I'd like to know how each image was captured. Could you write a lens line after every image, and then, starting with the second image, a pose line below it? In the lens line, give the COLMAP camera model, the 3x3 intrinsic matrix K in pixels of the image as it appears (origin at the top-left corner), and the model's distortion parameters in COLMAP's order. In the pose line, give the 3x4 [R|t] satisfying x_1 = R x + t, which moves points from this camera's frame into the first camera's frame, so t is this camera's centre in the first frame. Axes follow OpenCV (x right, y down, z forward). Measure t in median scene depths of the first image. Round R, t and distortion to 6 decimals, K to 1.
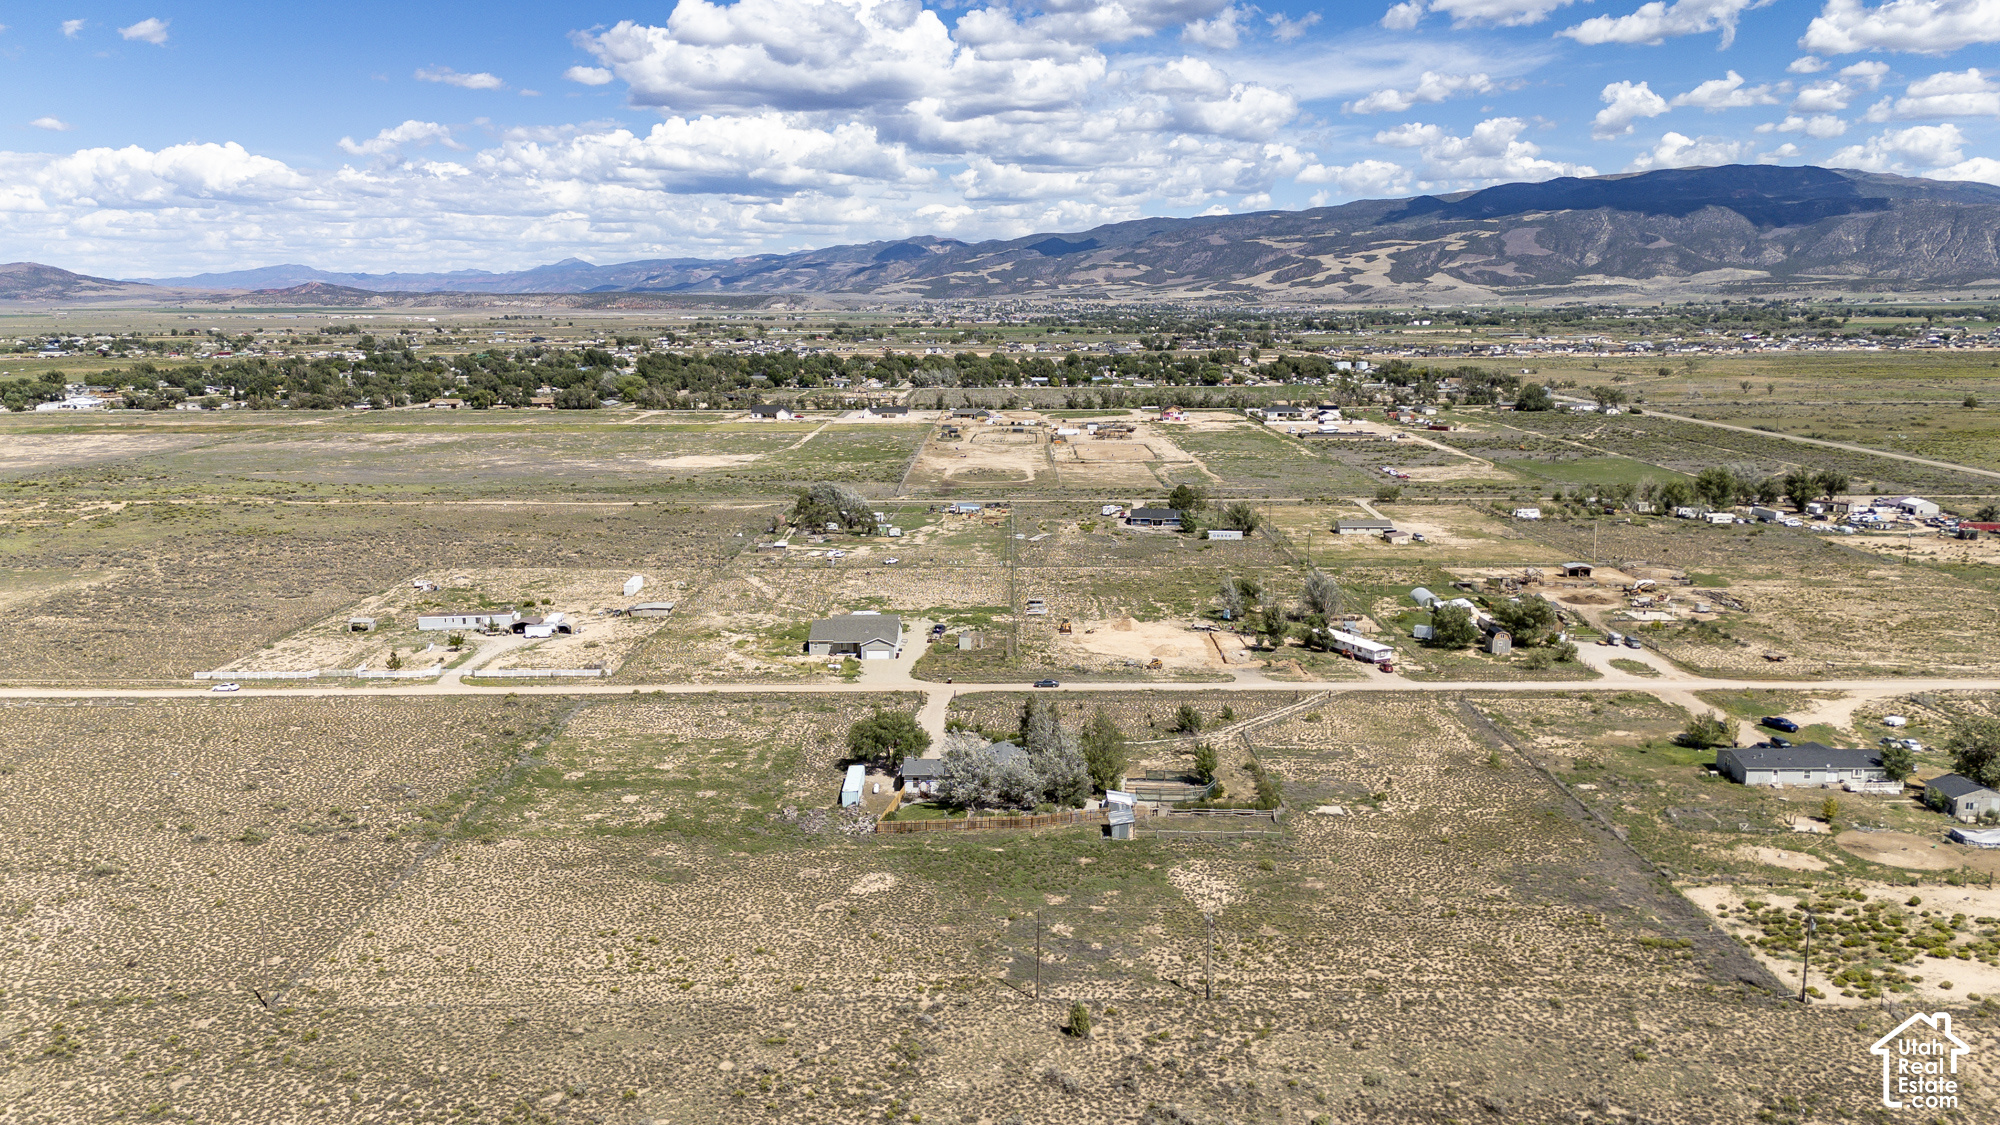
lens RADIAL K [[1467.5, 0, 1008.8], [0, 1467.5, 566.5], [0, 0, 1]] dist [0.071636, -0.056095]
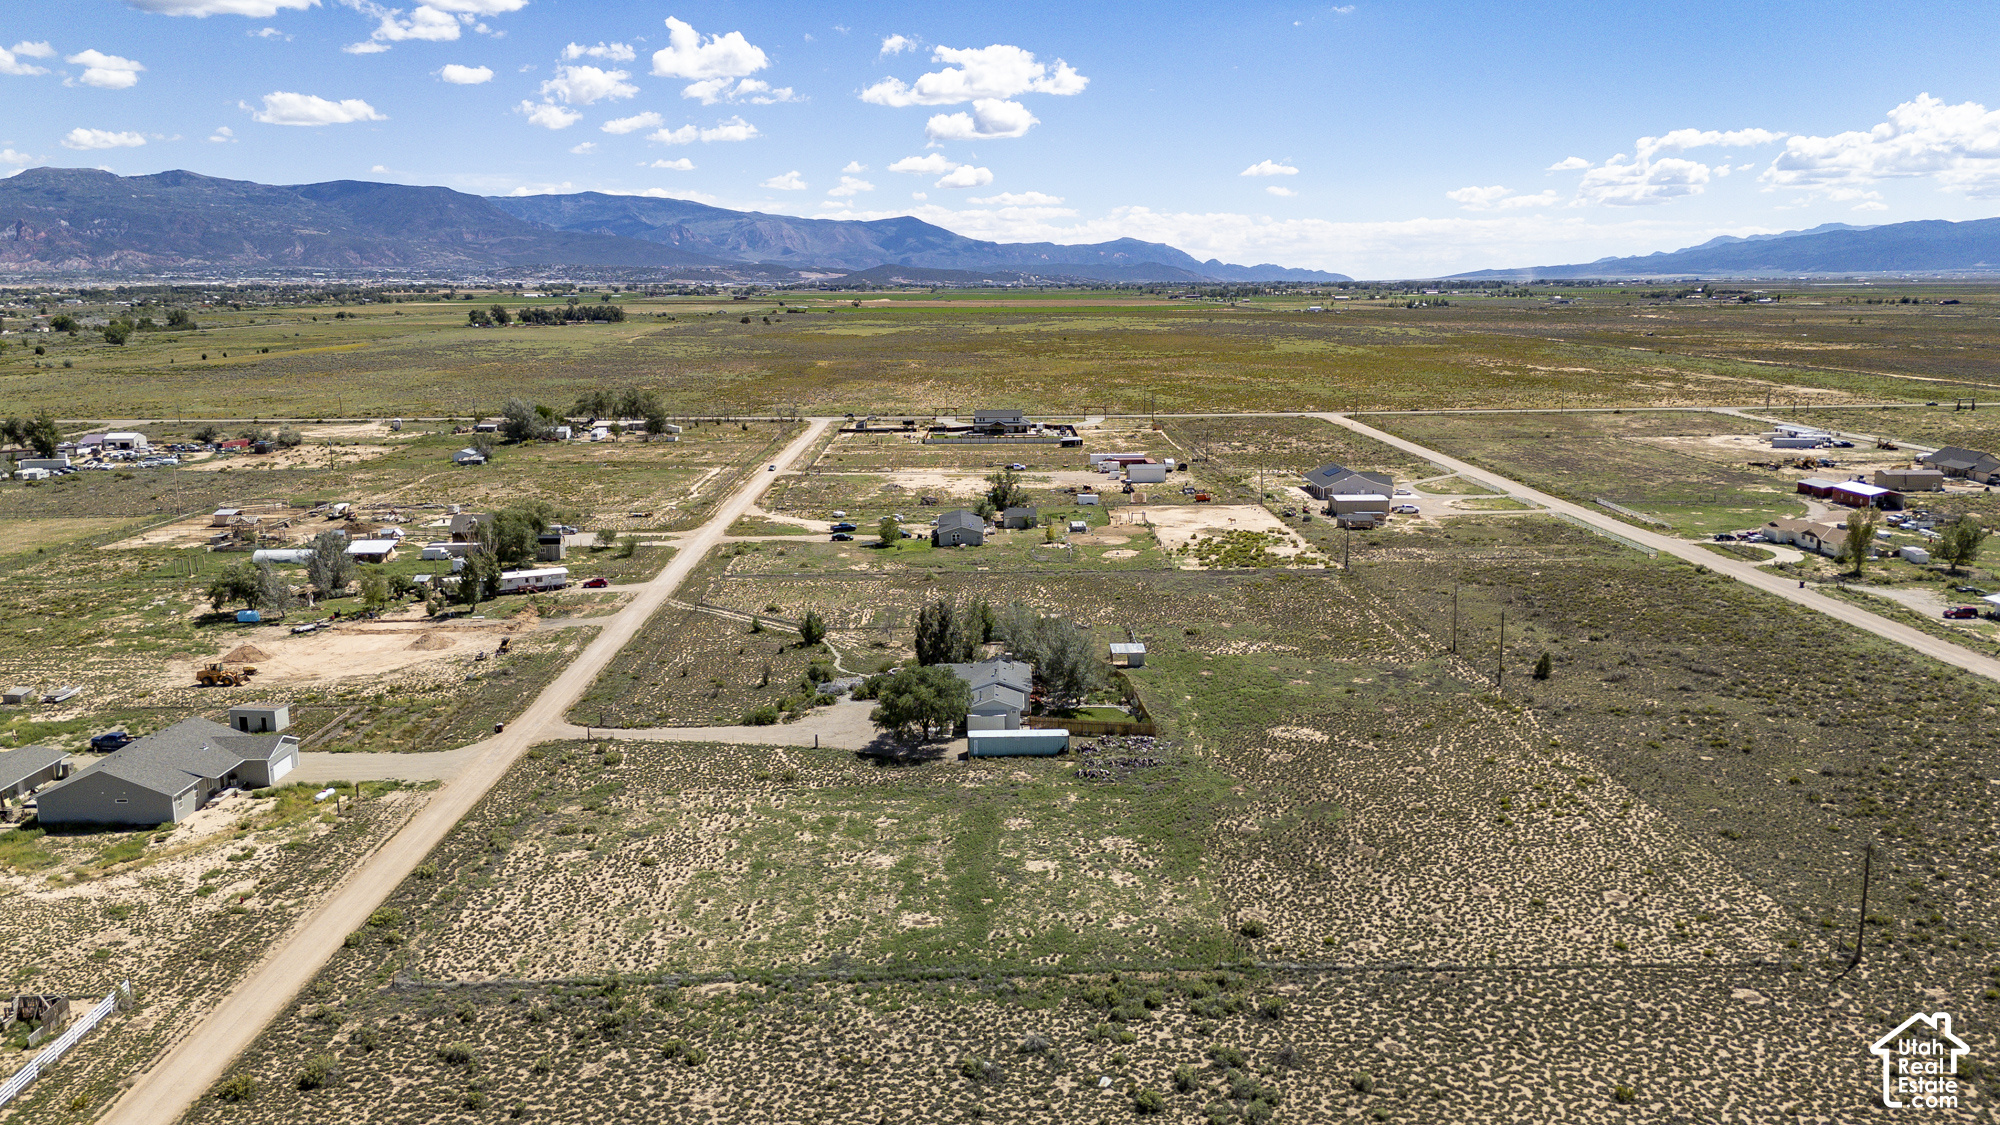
lens RADIAL K [[1467.5, 0, 1006.5], [0, 1467.5, 558.5], [0, 0, 1]] dist [0.071636, -0.056095]
pose [[-0.028300, -0.184630, 0.982400, -1.137904], [0.186521, 0.964558, 0.186650, -0.122094], [-0.982043, 0.188521, 0.007140, 1.312857]]
